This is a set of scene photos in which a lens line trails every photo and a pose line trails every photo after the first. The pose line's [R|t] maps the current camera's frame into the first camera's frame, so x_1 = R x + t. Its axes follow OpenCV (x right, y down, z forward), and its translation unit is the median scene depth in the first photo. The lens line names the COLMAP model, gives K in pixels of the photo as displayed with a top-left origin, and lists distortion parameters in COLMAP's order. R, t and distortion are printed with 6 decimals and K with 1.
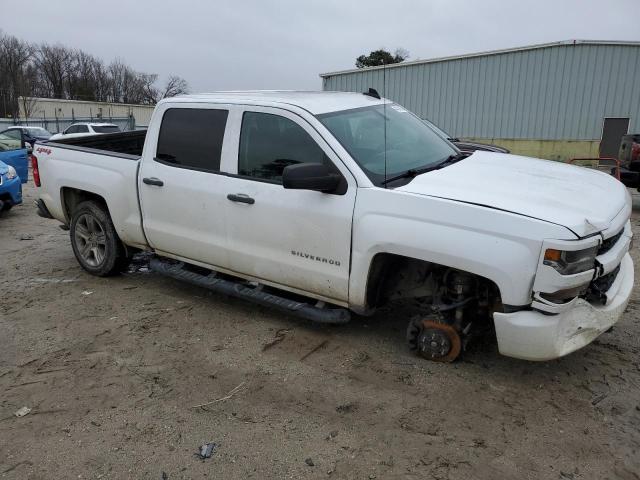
lens RADIAL K [[483.6, 0, 320.0], [0, 483.6, 240.0], [0, 0, 1]] dist [0.052032, -0.079255]
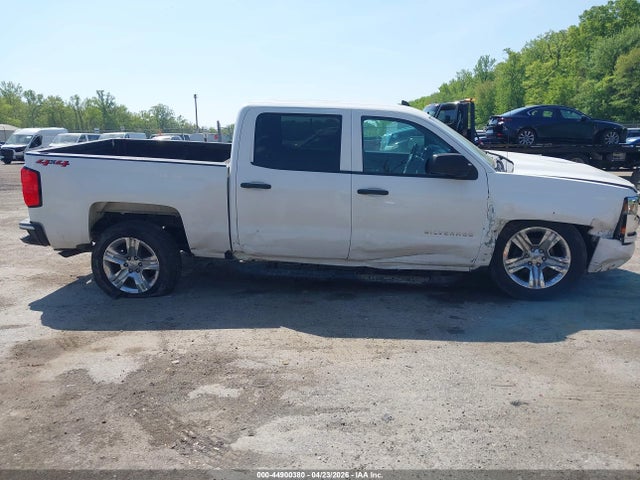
lens RADIAL K [[483.6, 0, 320.0], [0, 483.6, 240.0], [0, 0, 1]] dist [0.052032, -0.079255]
pose [[0.853988, -0.113156, 0.507838, -0.764261], [0.131450, 0.991323, -0.000162, 0.011121], [-0.503414, 0.066893, 0.861452, 0.071250]]
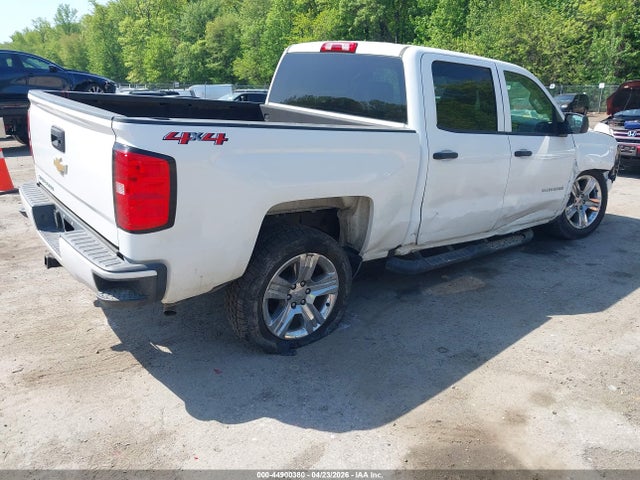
lens RADIAL K [[483.6, 0, 320.0], [0, 483.6, 240.0], [0, 0, 1]] dist [0.052032, -0.079255]
pose [[0.293039, -0.268740, 0.917555, -1.180305], [0.225958, 0.951965, 0.206654, -0.200500], [-0.929016, 0.146772, 0.339687, 0.954464]]
